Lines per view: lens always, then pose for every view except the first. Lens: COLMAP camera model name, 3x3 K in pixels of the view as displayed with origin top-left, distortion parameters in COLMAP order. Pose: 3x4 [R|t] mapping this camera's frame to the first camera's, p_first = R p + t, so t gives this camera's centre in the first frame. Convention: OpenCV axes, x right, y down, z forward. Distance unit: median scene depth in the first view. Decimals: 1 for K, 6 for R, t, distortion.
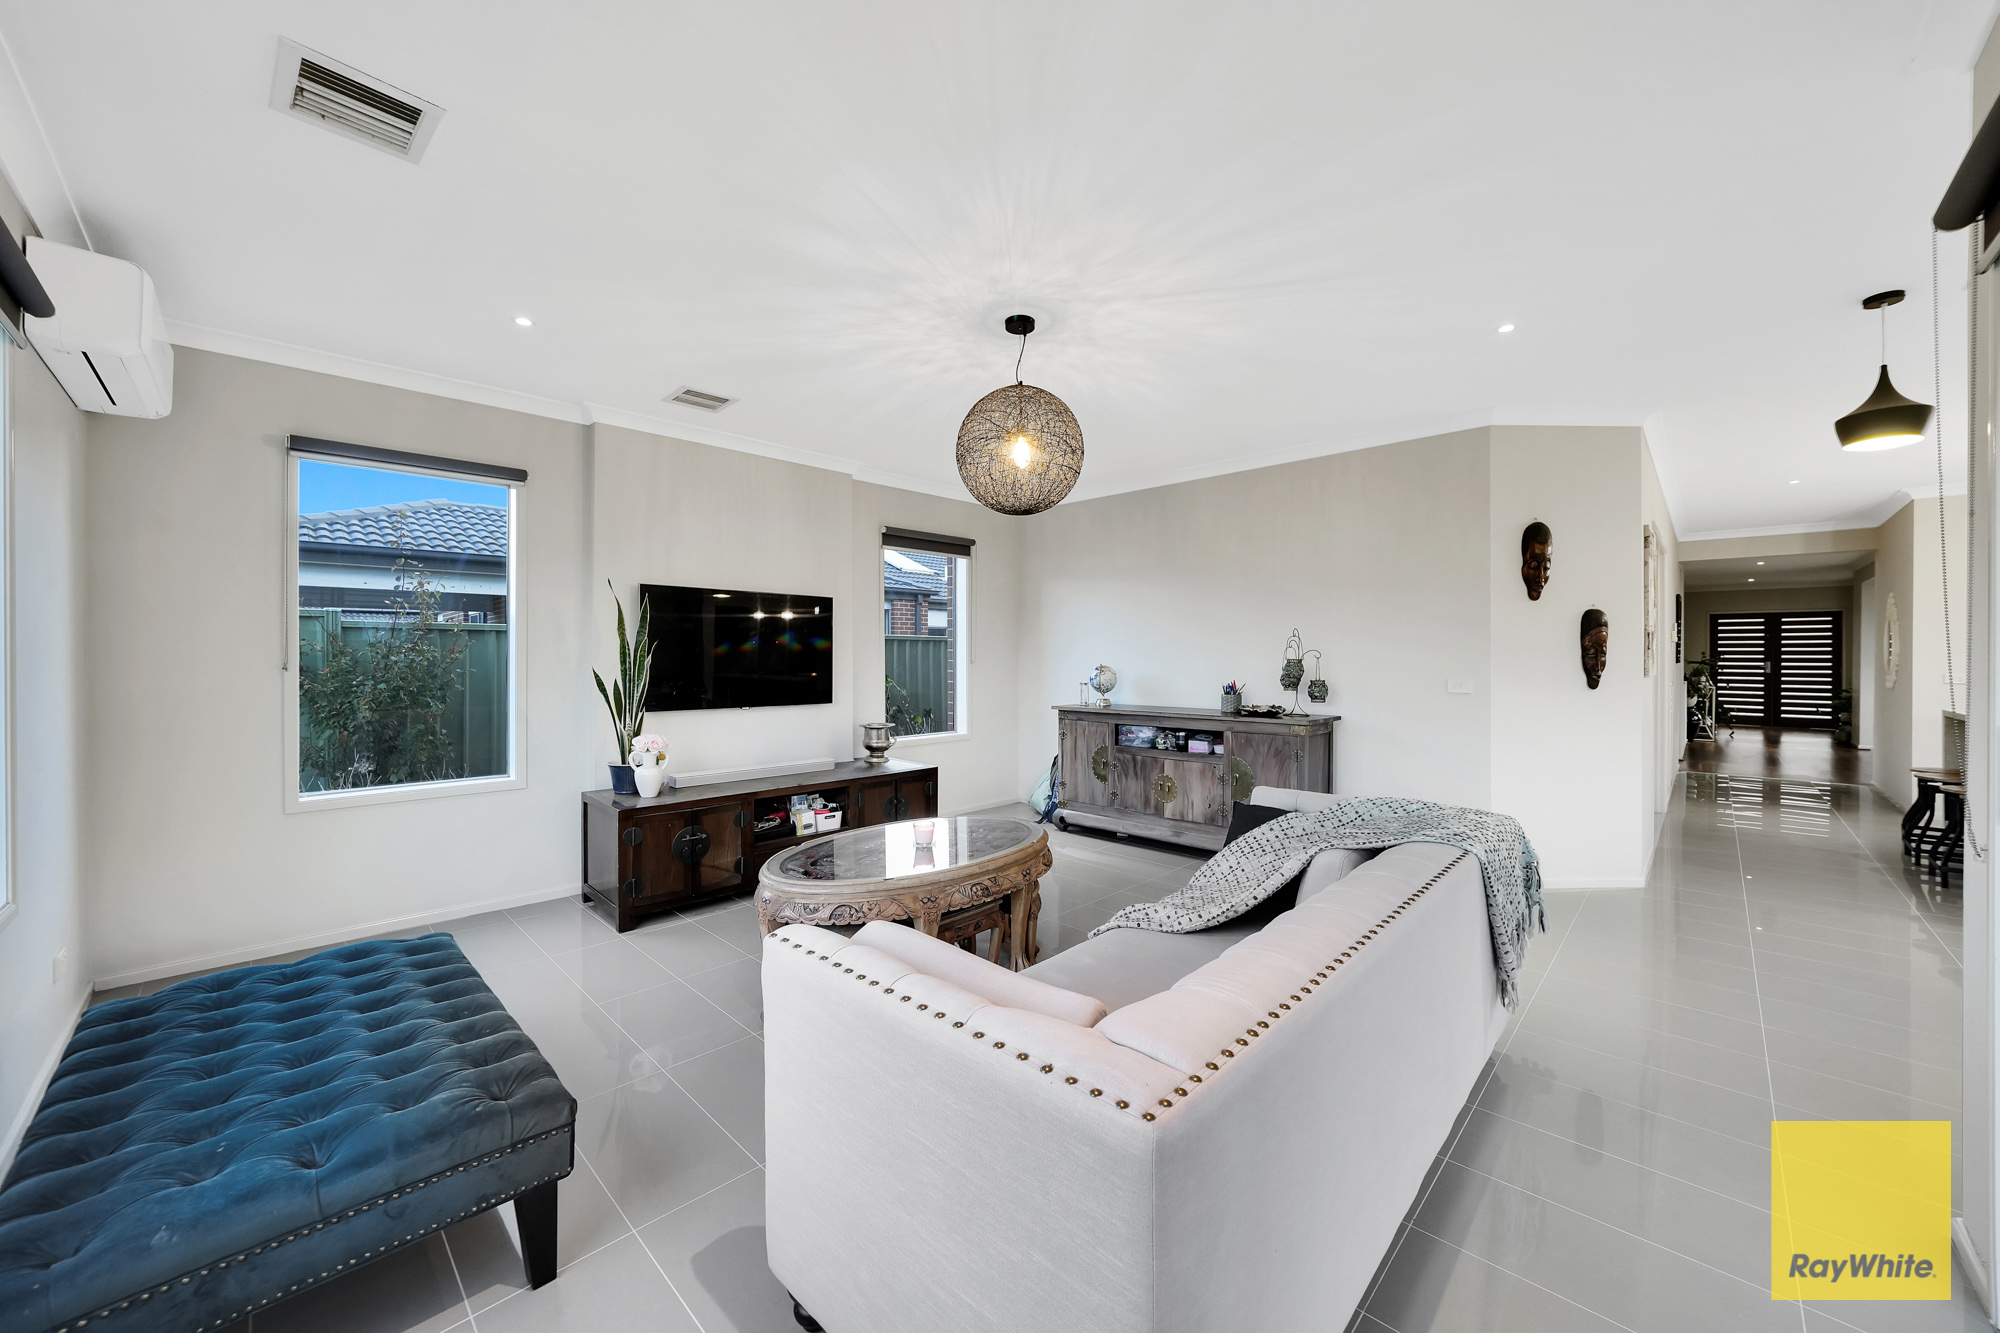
lens RADIAL K [[731.5, 0, 996.7], [0, 731.5, 662.0], [0, 0, 1]] dist [-0.006546, 0.000330]
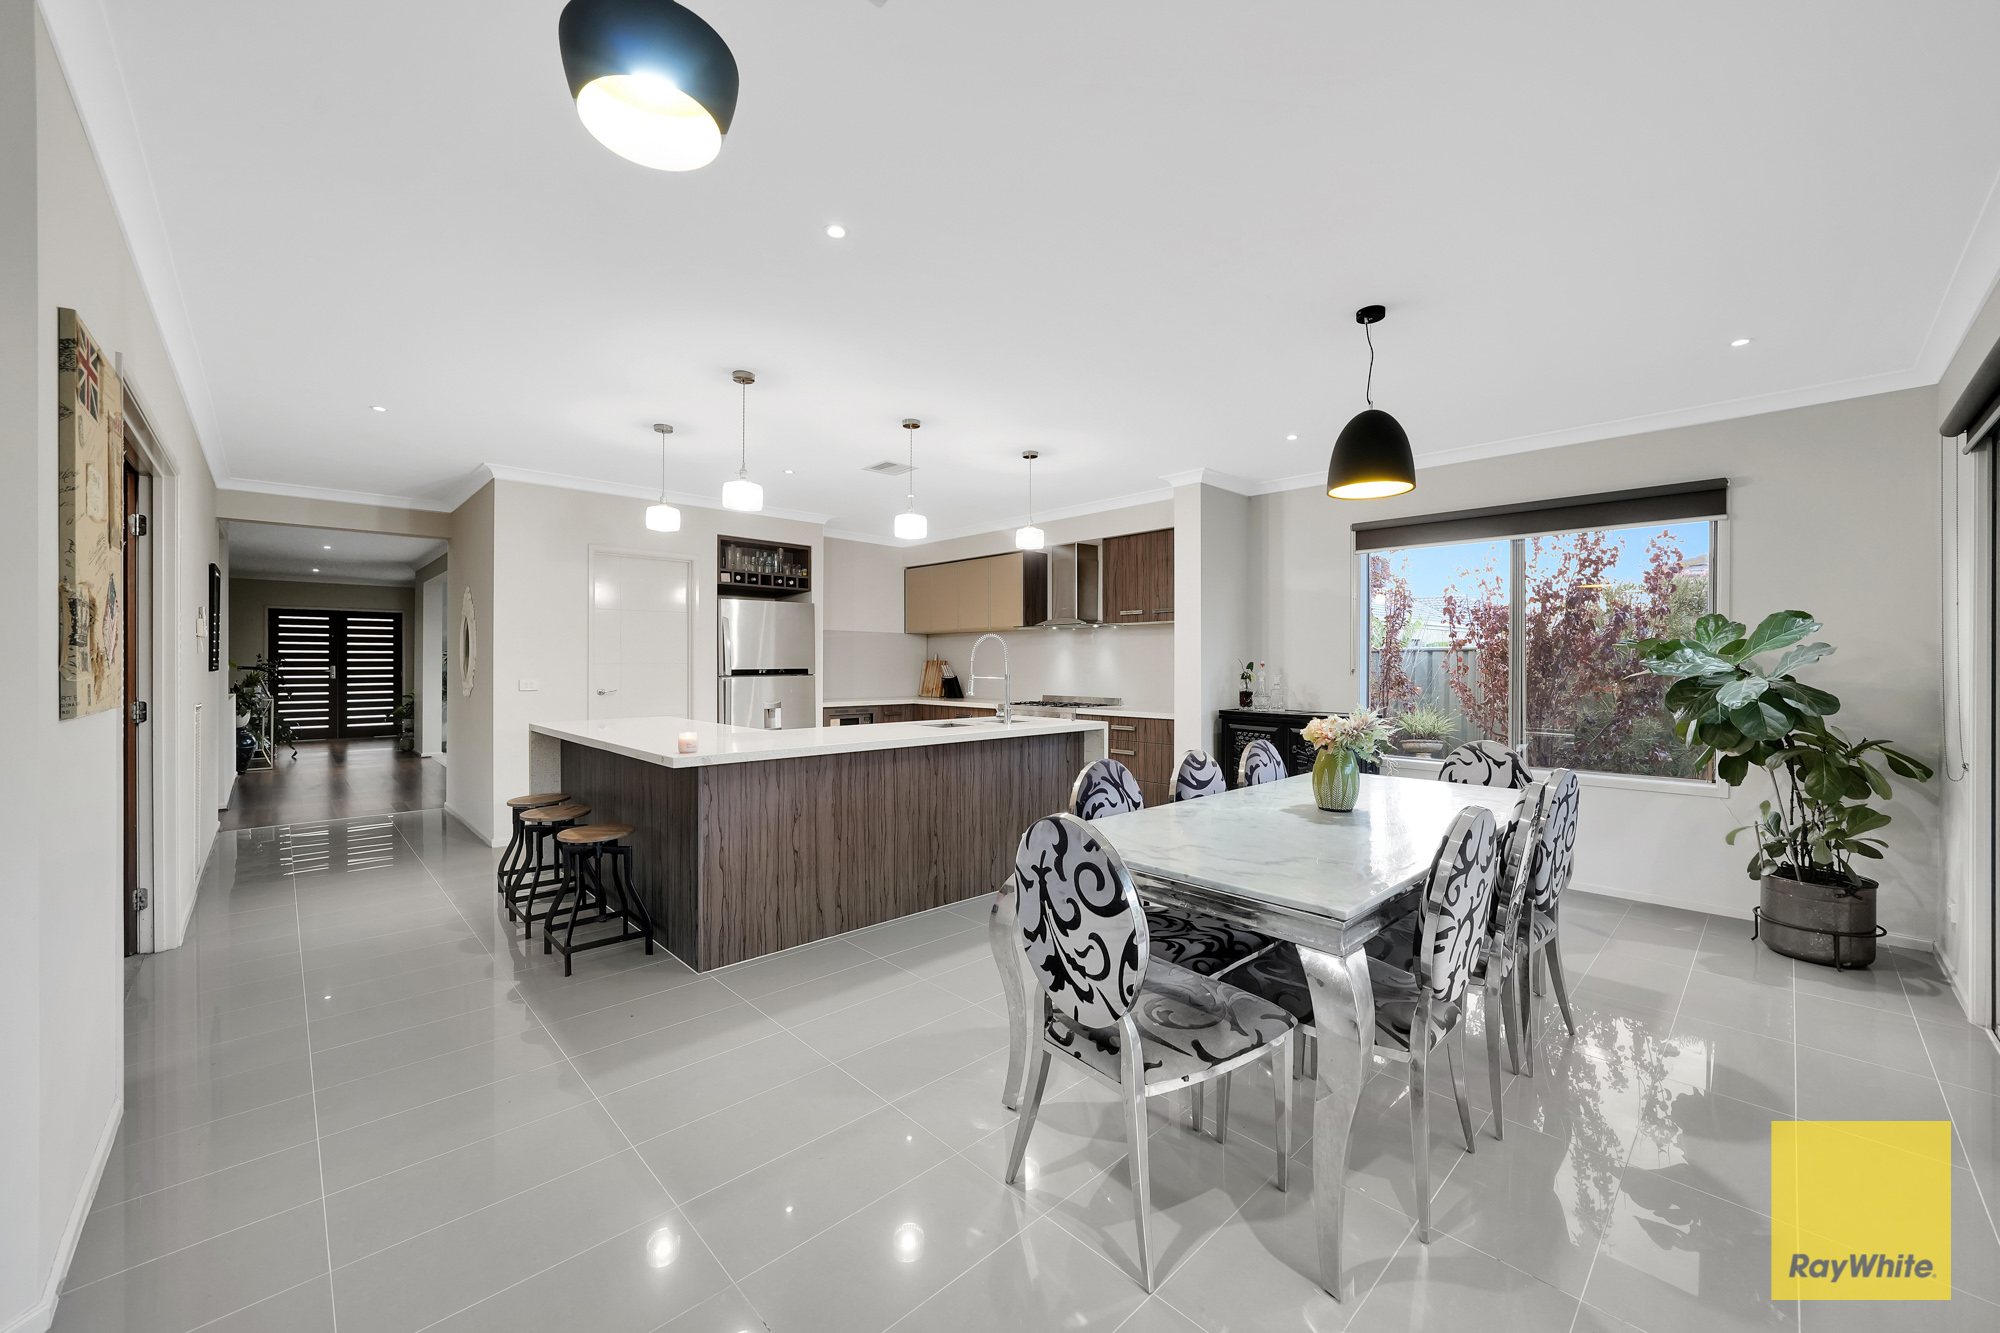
lens RADIAL K [[770.5, 0, 993.6], [0, 770.5, 654.0], [0, 0, 1]] dist [-0.003452, -0.000193]
pose [[0.041979, 0.007318, 0.999092, 0.195324], [0.007608, 0.999942, -0.007644, -0.002243], [-0.999090, 0.007922, 0.041921, 0.191627]]
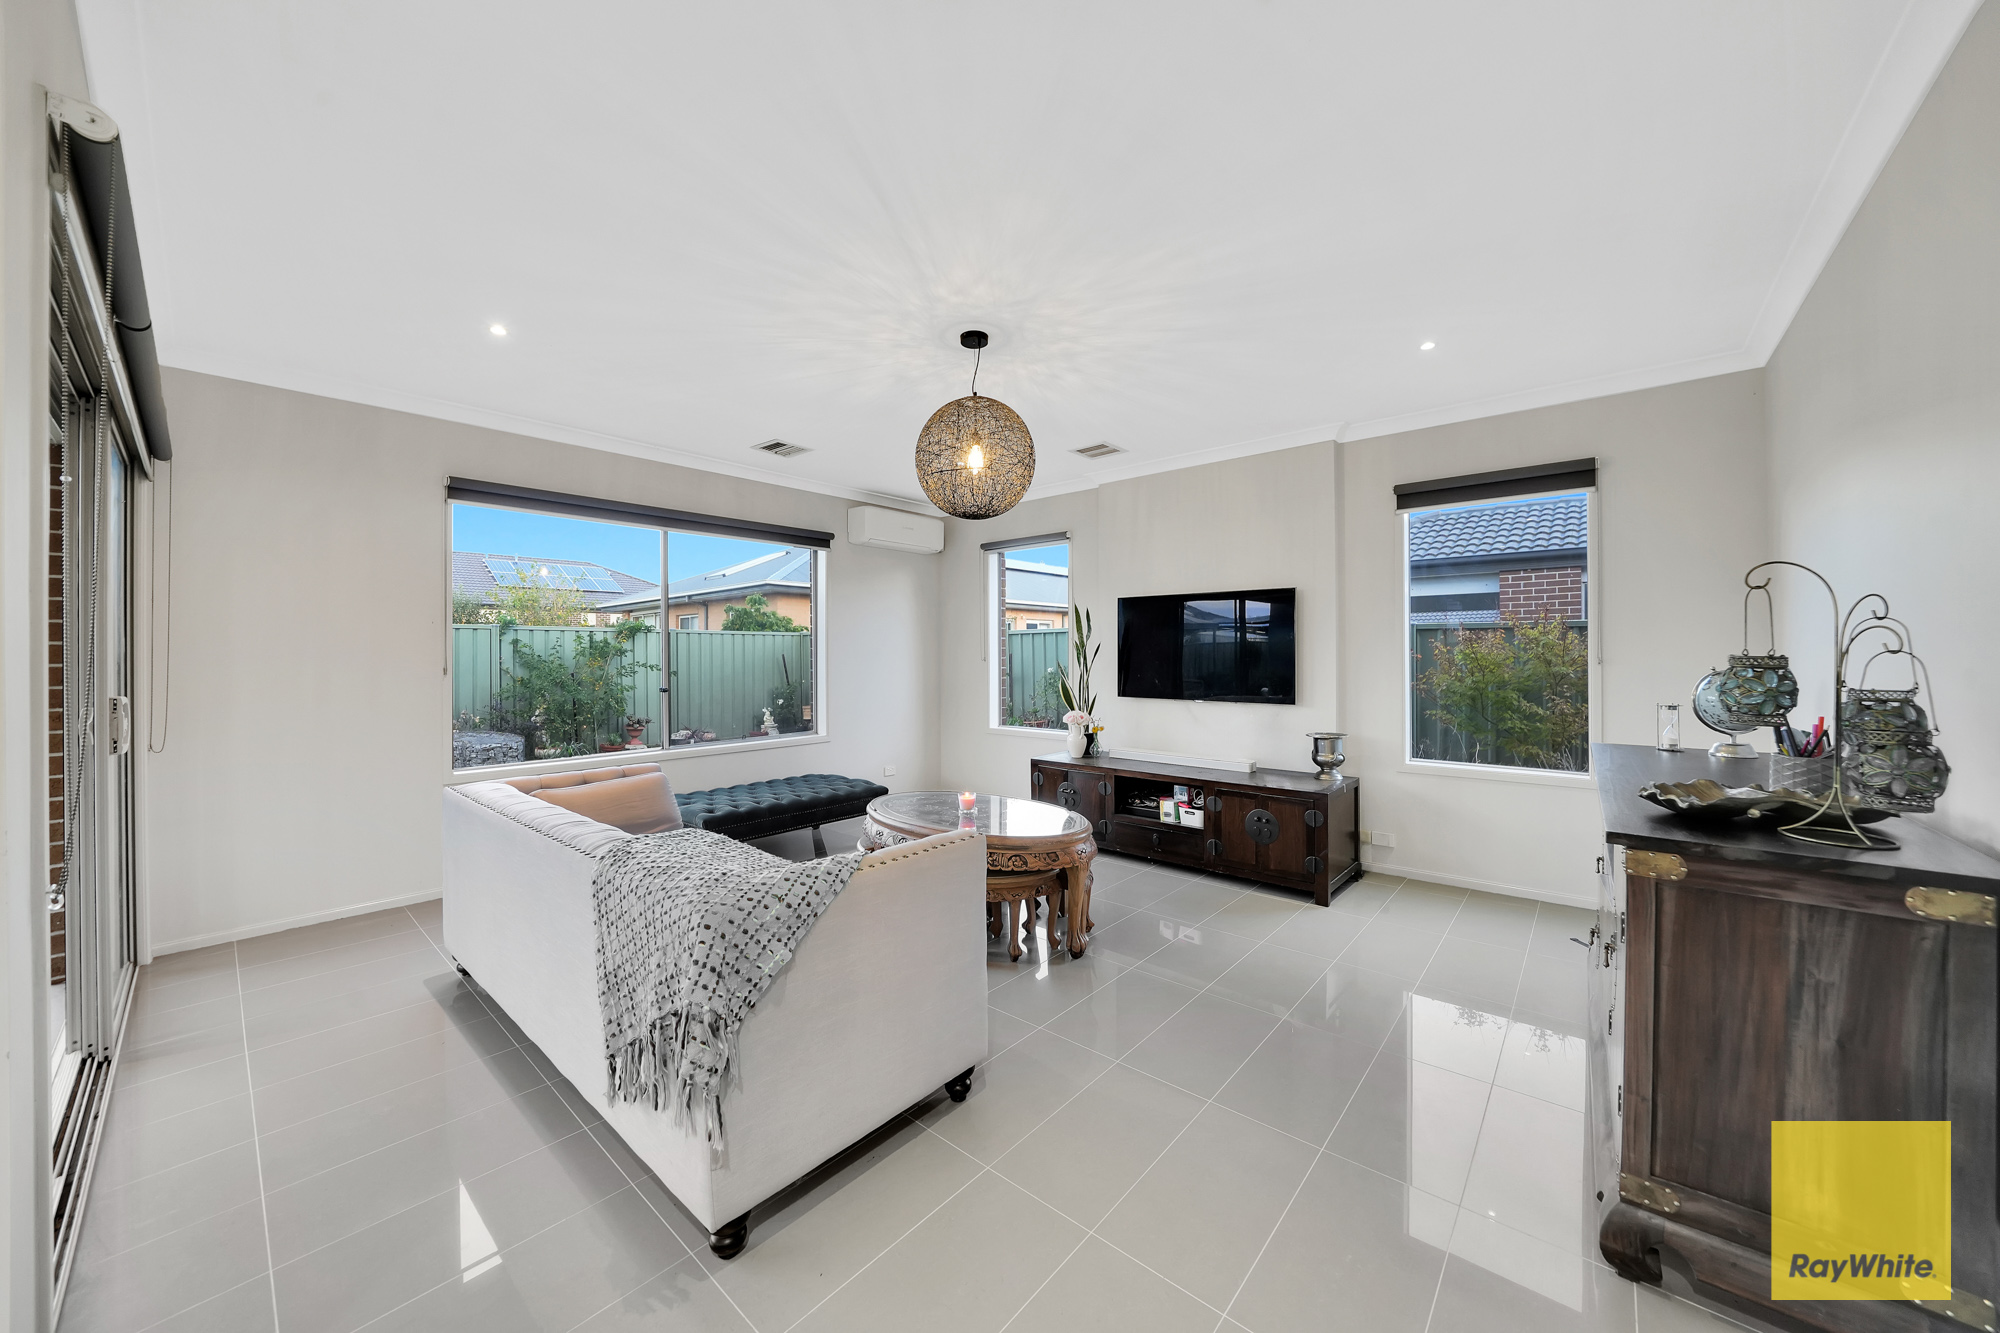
lens RADIAL K [[705.6, 0, 984.8], [0, 705.6, 654.2], [0, 0, 1]] dist [-0.012263, 0.000079]
pose [[0.064501, -0.002647, -0.997914, 0.279634], [-0.002383, 0.999993, -0.002806, -0.001366], [0.997915, 0.002559, 0.064494, 0.254610]]
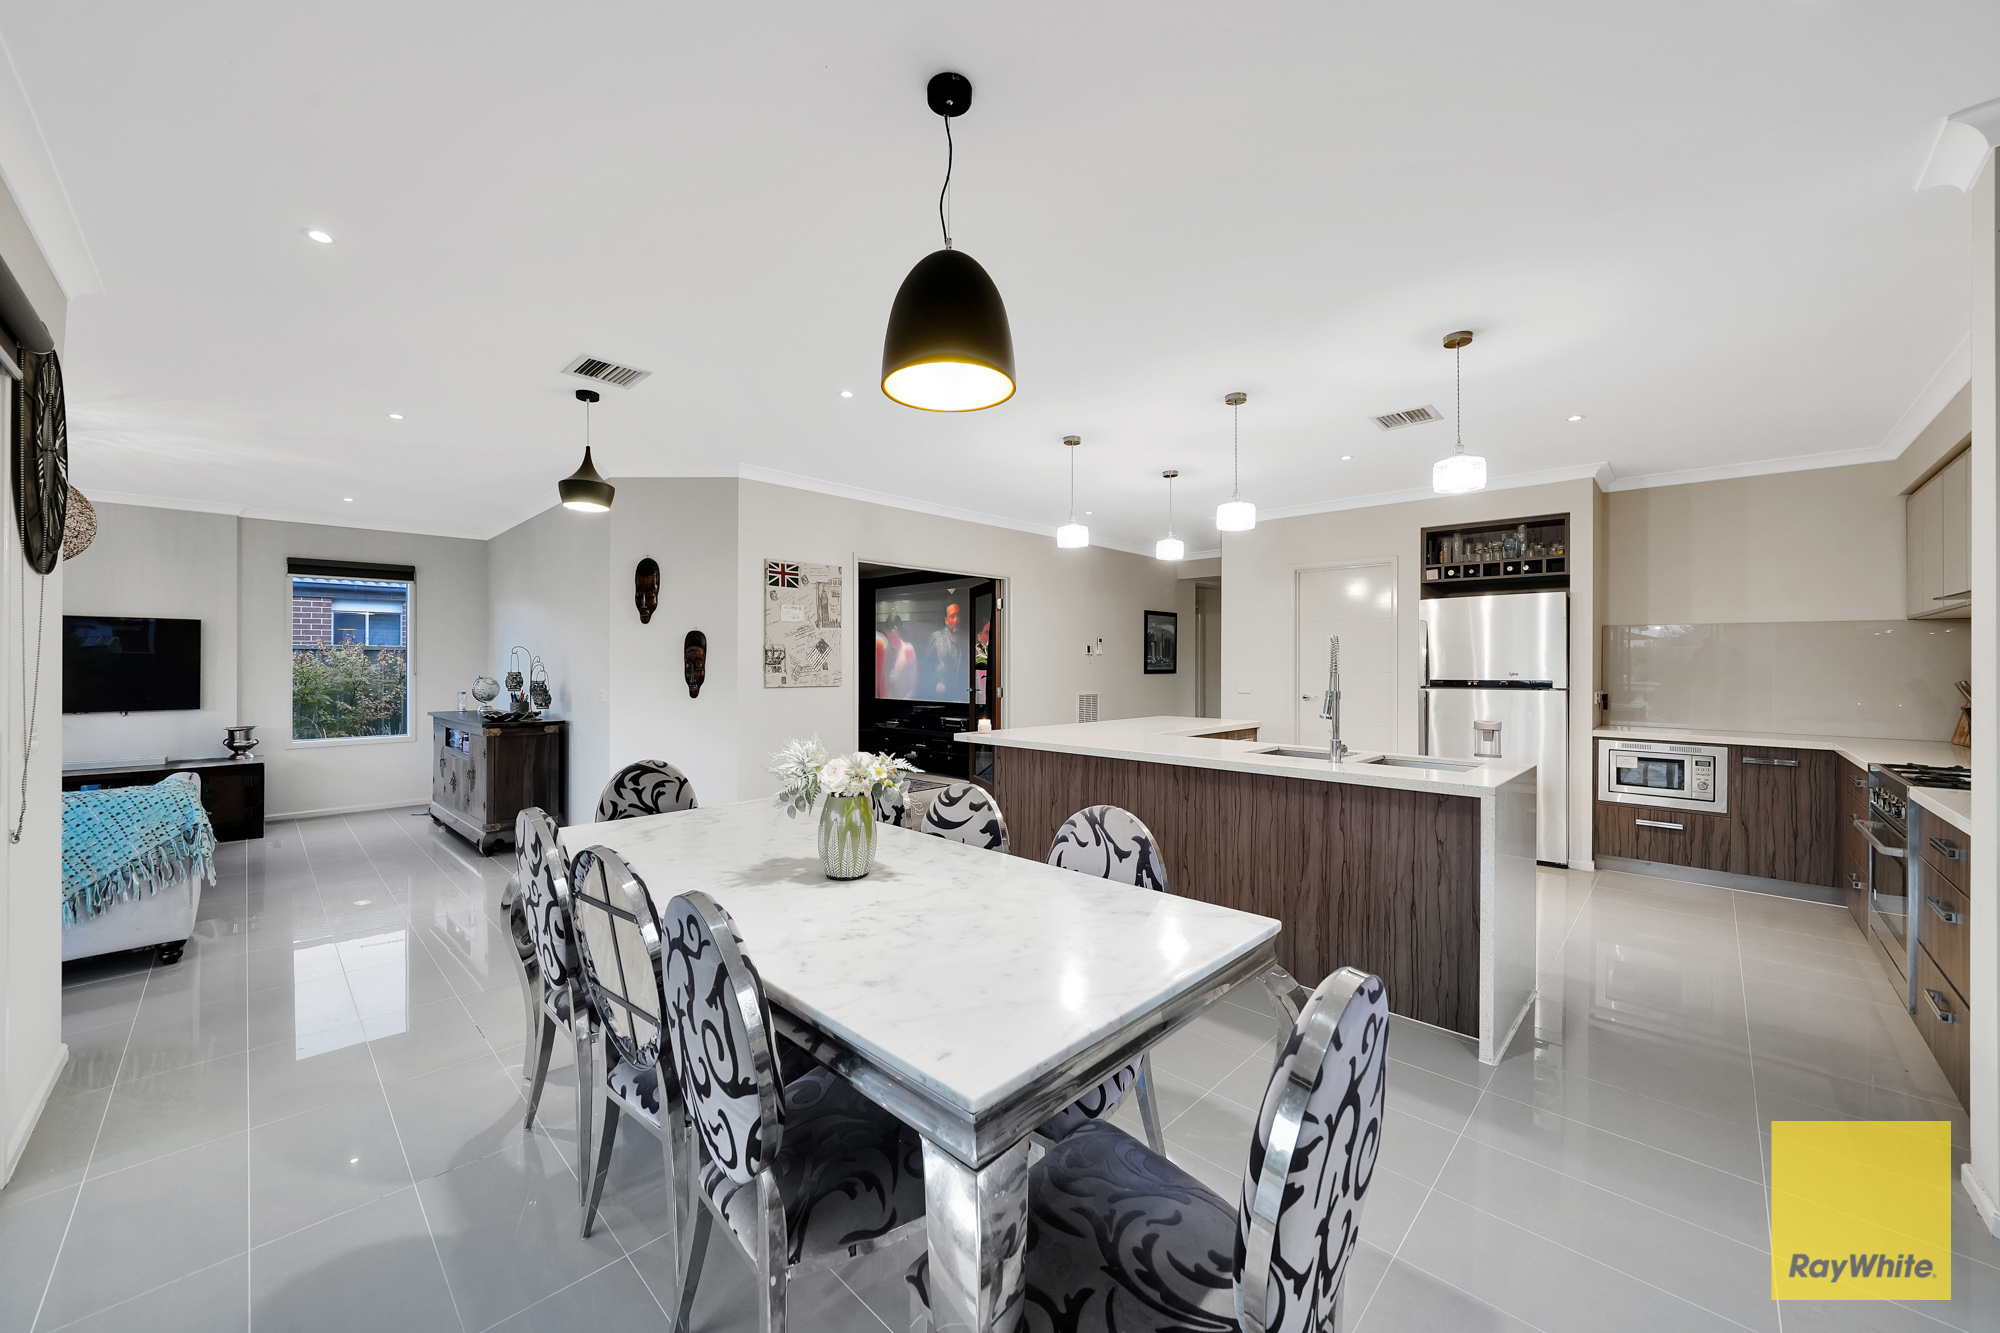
lens RADIAL K [[731.5, 0, 965.2], [0, 731.5, 662.1], [0, 0, 1]] dist [-0.006546, 0.000330]
pose [[0.999902, -0.000371, -0.013985, 0.462938], [0.000212, 0.999935, -0.011386, -0.002626], [0.013989, 0.011382, 0.999837, -0.068202]]
